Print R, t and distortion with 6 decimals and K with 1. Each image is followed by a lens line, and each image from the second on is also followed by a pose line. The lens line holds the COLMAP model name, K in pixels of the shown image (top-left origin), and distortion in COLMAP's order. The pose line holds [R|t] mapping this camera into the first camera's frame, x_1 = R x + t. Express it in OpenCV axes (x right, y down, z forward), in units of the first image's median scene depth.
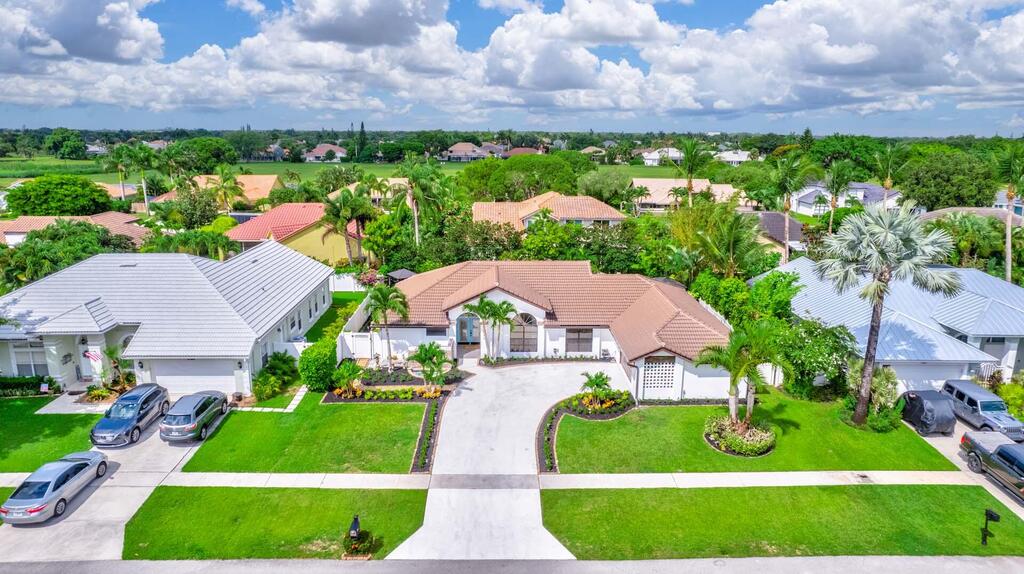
lens RADIAL K [[657.7, 0, 512.0], [0, 657.7, 287.0], [0, 0, 1]] dist [-0.081131, 0.080878]
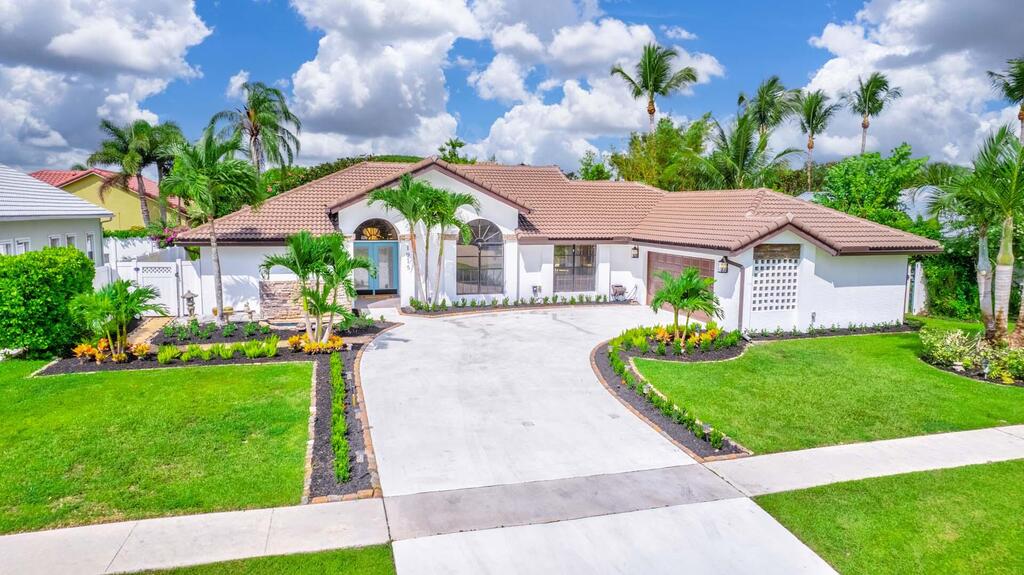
lens RADIAL K [[657.7, 0, 512.0], [0, 657.7, 287.5], [0, 0, 1]] dist [-0.081131, 0.080878]
pose [[0.967737, -0.028584, 0.250336, -0.109343], [0.056701, 0.992766, -0.105835, 0.179866], [-0.245499, 0.116615, 0.962357, 0.546603]]
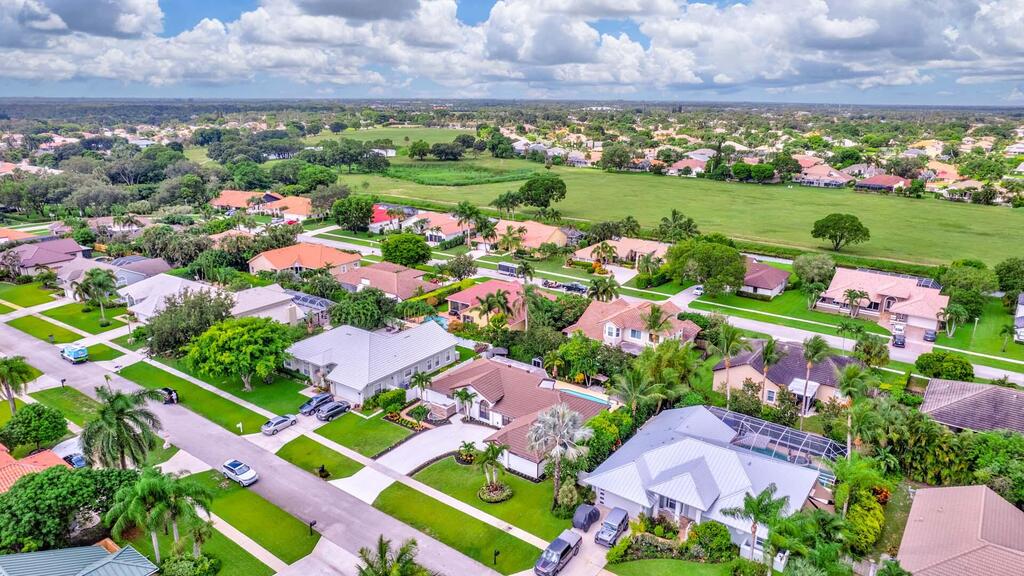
lens RADIAL K [[657.7, 0, 512.0], [0, 657.7, 288.0], [0, 0, 1]] dist [-0.081131, 0.080878]
pose [[0.793853, 0.168883, -0.584188, 1.327329], [-0.138998, 0.985624, 0.096050, -0.554040], [0.592011, 0.004951, 0.805915, -0.586287]]
